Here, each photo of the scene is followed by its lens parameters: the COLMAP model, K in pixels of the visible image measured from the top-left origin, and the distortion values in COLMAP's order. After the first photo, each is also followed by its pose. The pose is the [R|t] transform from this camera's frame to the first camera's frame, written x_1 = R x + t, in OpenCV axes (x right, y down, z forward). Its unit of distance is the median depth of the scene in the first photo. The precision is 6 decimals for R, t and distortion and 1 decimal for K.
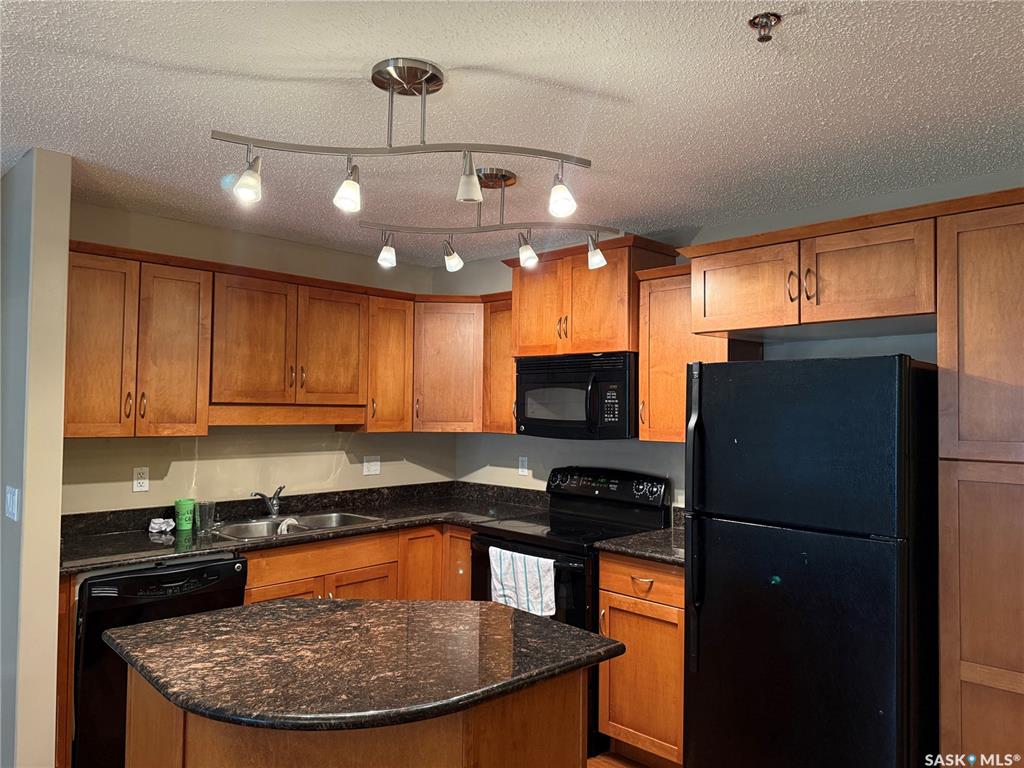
lens RADIAL K [[716.9, 0, 503.3], [0, 716.9, 382.4], [0, 0, 1]] dist [0.047219, -0.060031]
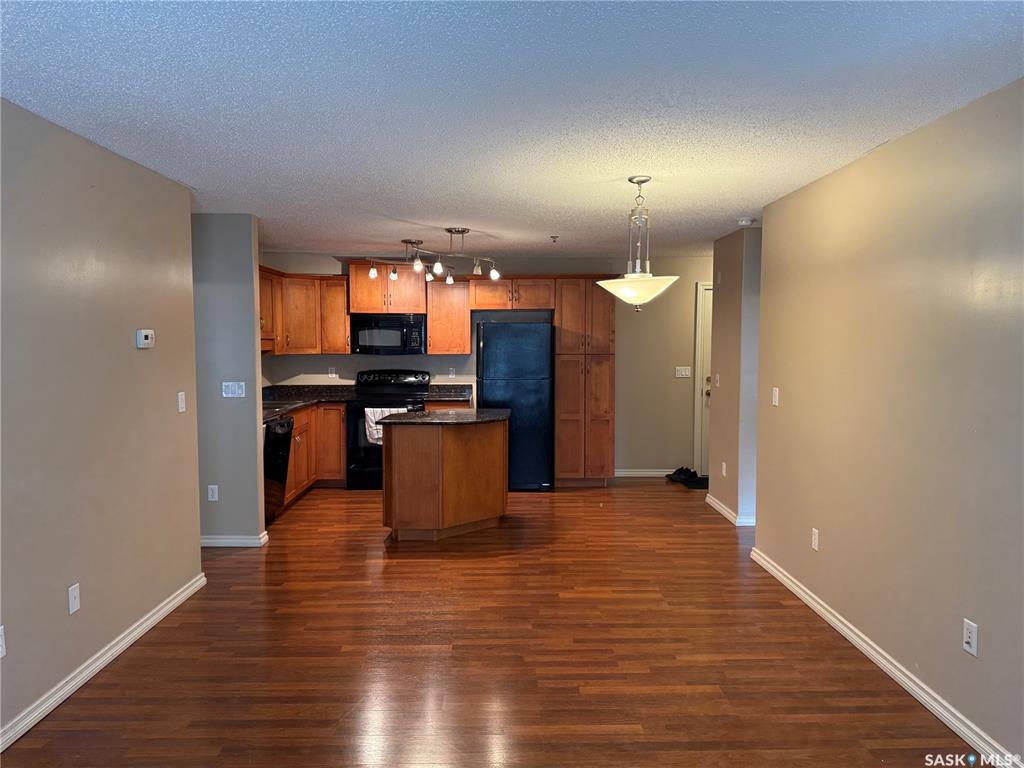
lens RADIAL K [[716.9, 0, 511.5], [0, 716.9, 386.5], [0, 0, 1]] dist [0.047219, -0.060031]
pose [[0.697527, -0.058227, 0.714189, -1.283297], [-0.017797, 0.994978, 0.098501, -0.044861], [-0.716337, -0.081418, 0.692988, -0.767952]]
